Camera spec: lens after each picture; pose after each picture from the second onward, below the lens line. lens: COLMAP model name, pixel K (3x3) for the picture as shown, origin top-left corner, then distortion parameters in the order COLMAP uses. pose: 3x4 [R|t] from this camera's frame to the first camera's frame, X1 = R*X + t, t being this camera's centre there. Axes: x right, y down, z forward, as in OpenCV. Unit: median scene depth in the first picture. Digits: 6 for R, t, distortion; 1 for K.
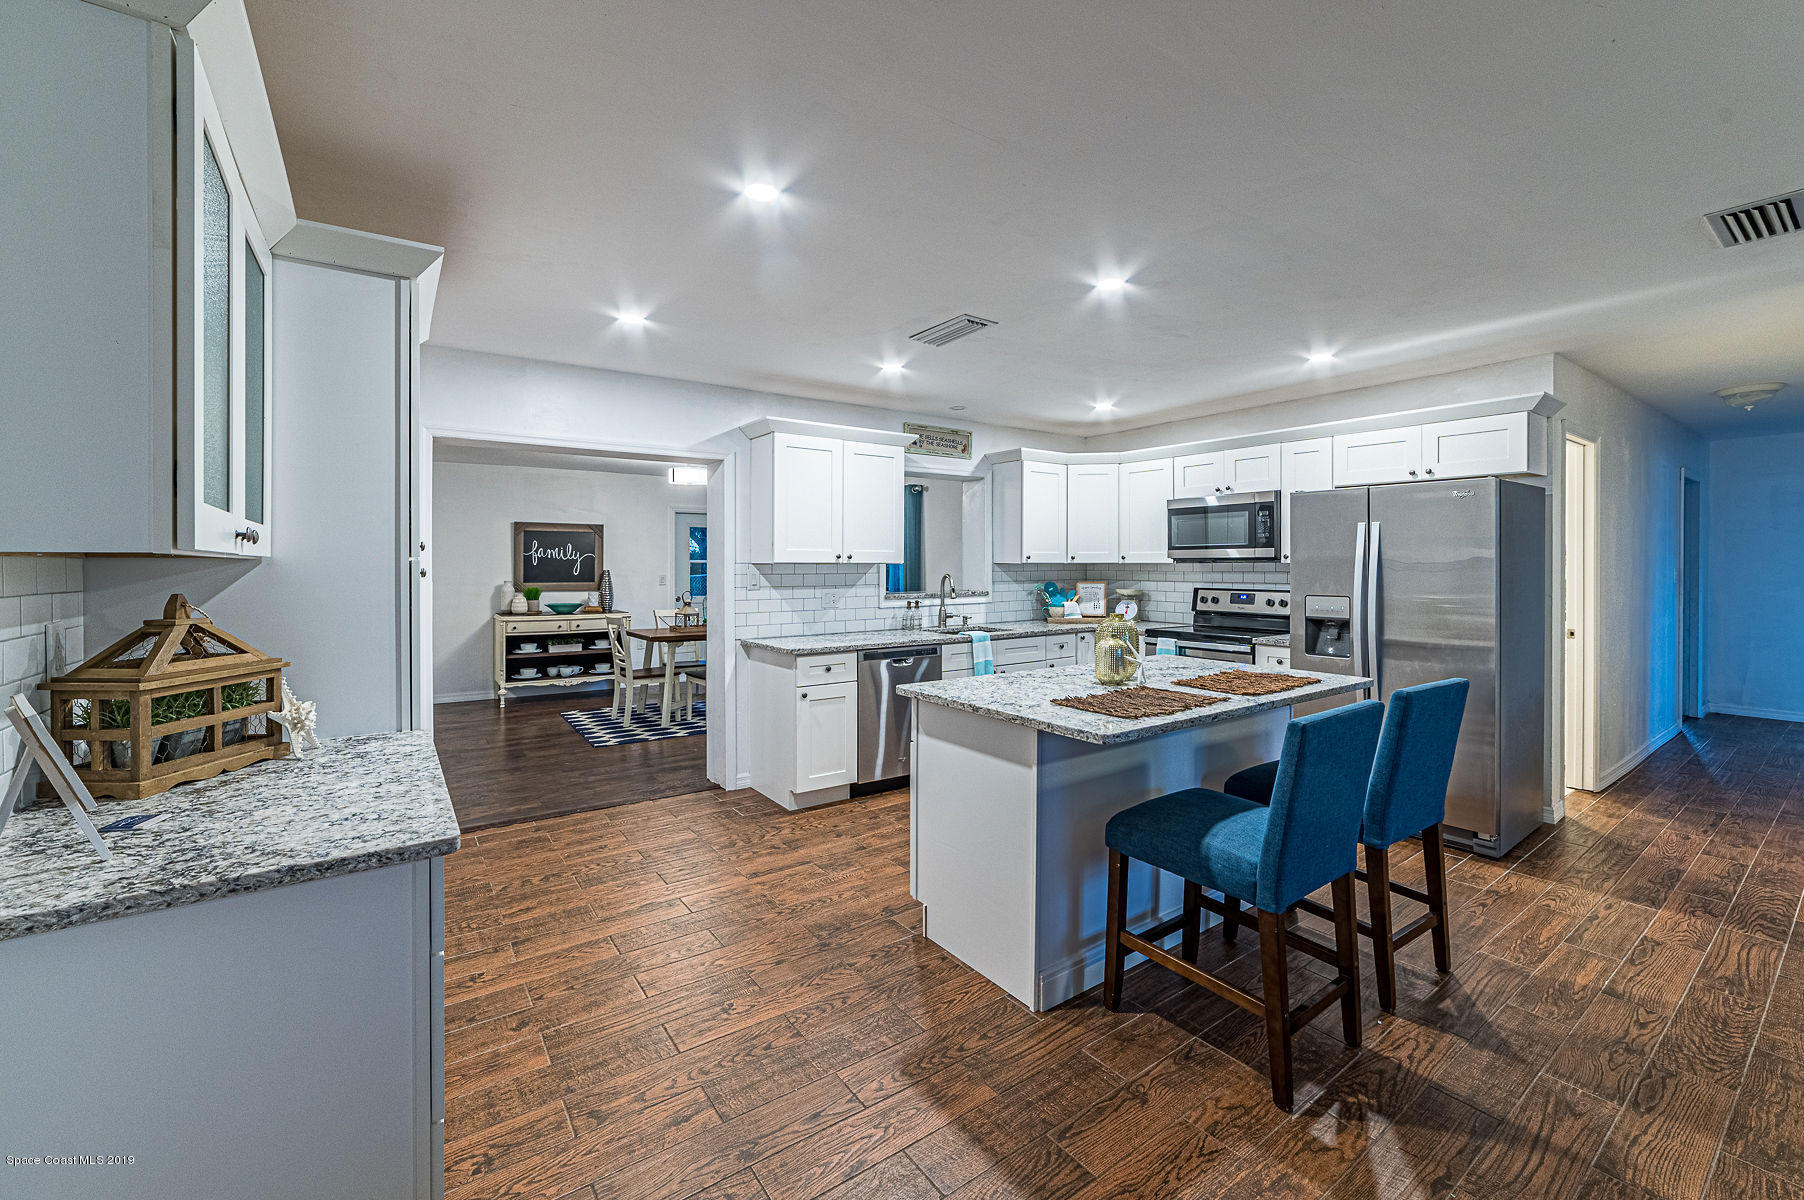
lens RADIAL K [[730.0, 0, 930.4], [0, 730.0, 570.0], [0, 0, 1]] dist [-0.018089, 0.000120]
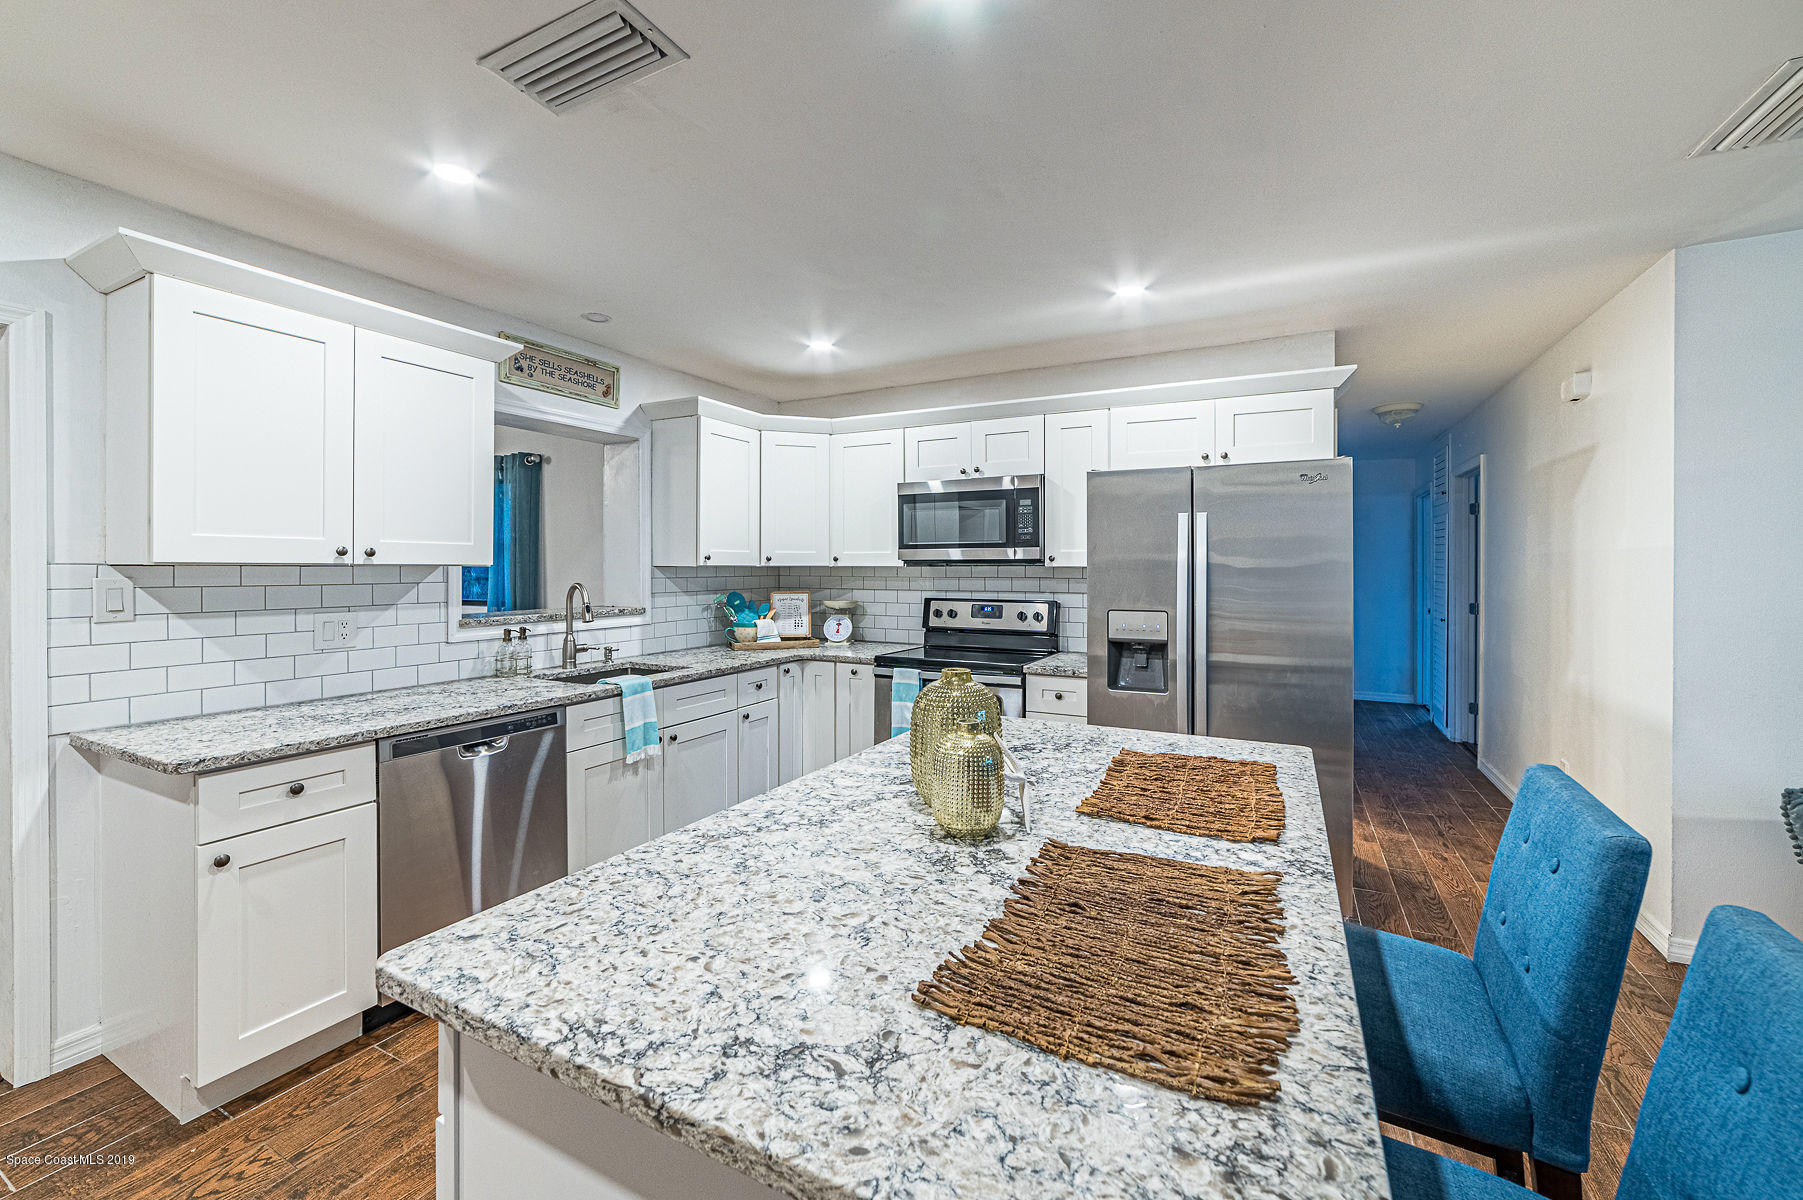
lens RADIAL K [[707.3, 0, 915.0], [0, 707.3, 569.5], [0, 0, 1]] dist [-0.020373, 0.006320]
pose [[0.894607, 0.000904, 0.446853, 0.012491], [0.001668, 0.999984, -0.005362, -0.002397], [-0.446851, 0.005543, 0.894591, 0.336192]]
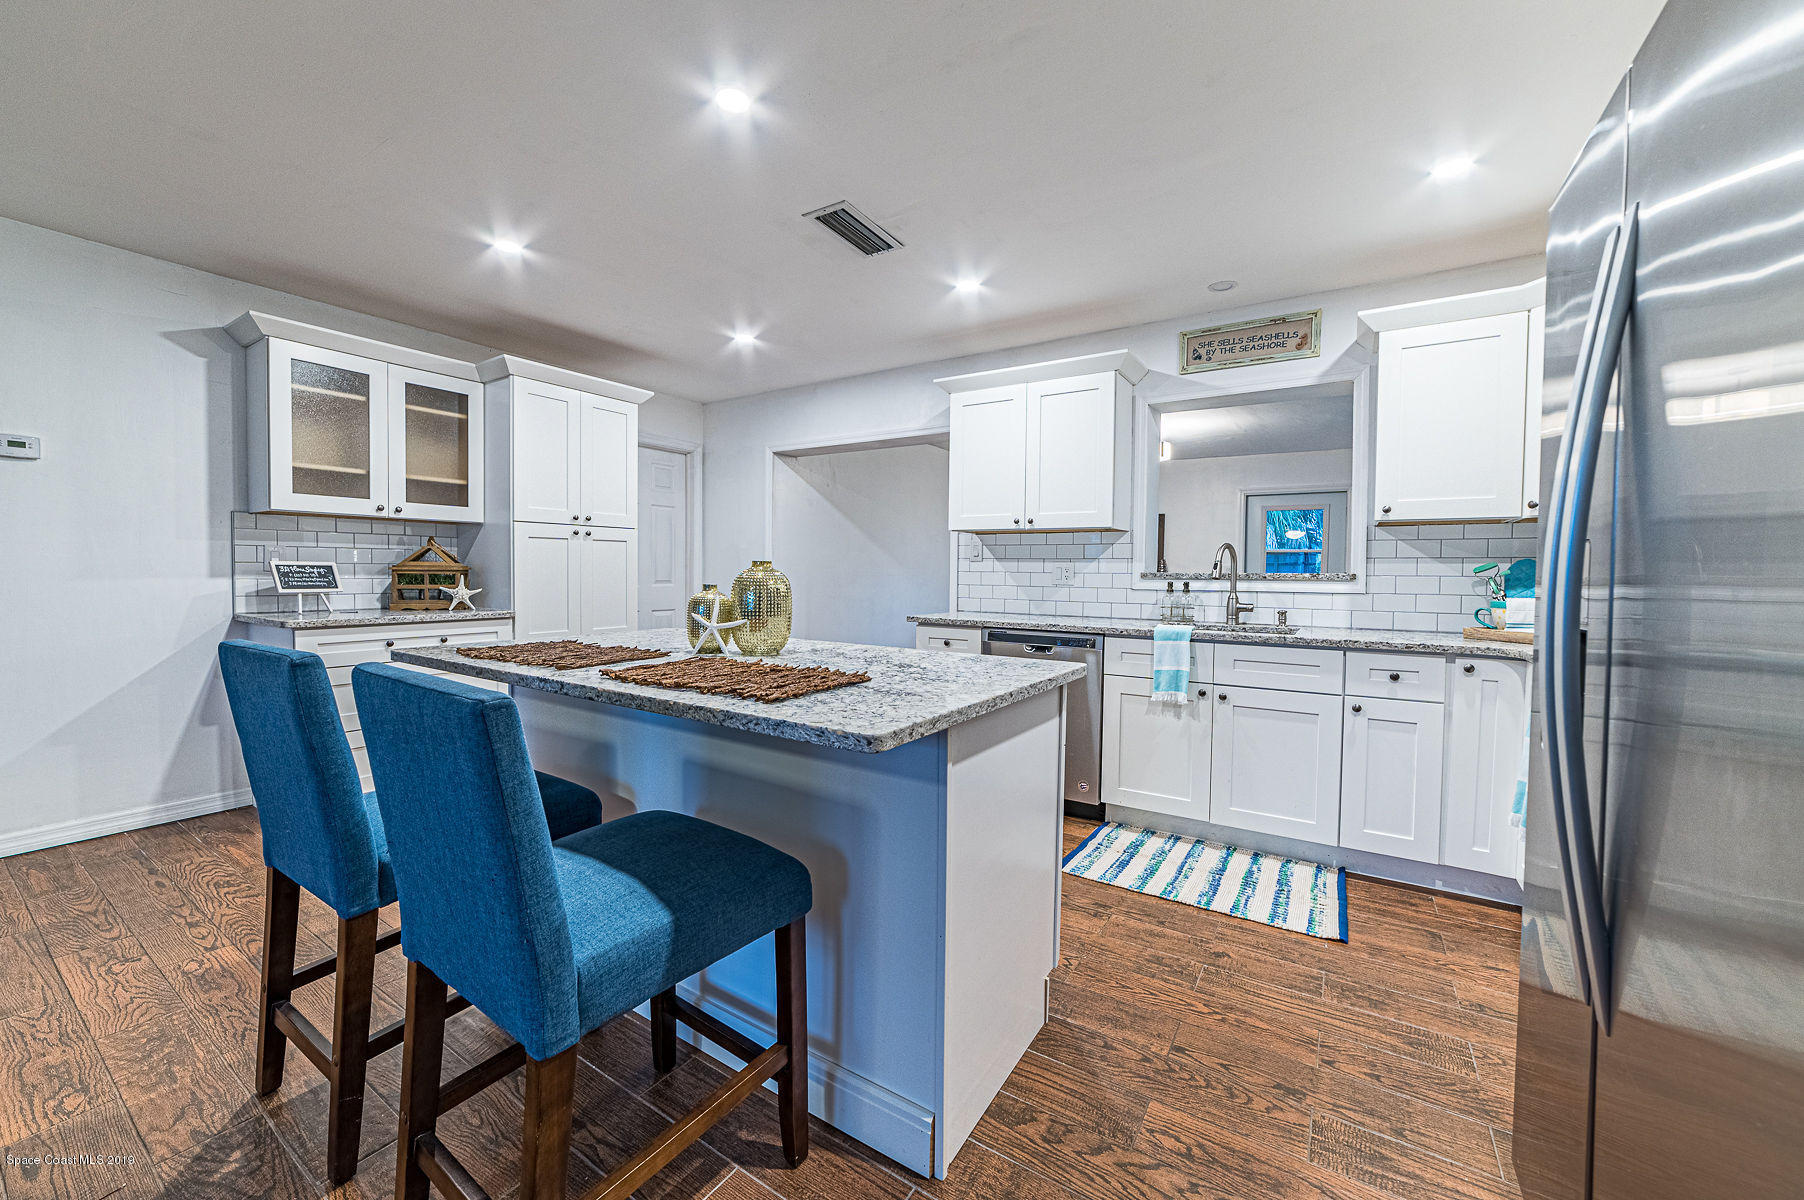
lens RADIAL K [[699.0, 0, 871.2], [0, 699.0, 592.8], [0, 0, 1]] dist [-0.015746, 0.000162]
pose [[0.331654, 0.035506, -0.942733, 0.522873], [-0.018943, 0.999341, 0.030974, 0.037848], [0.943211, 0.007586, 0.332108, 0.494988]]
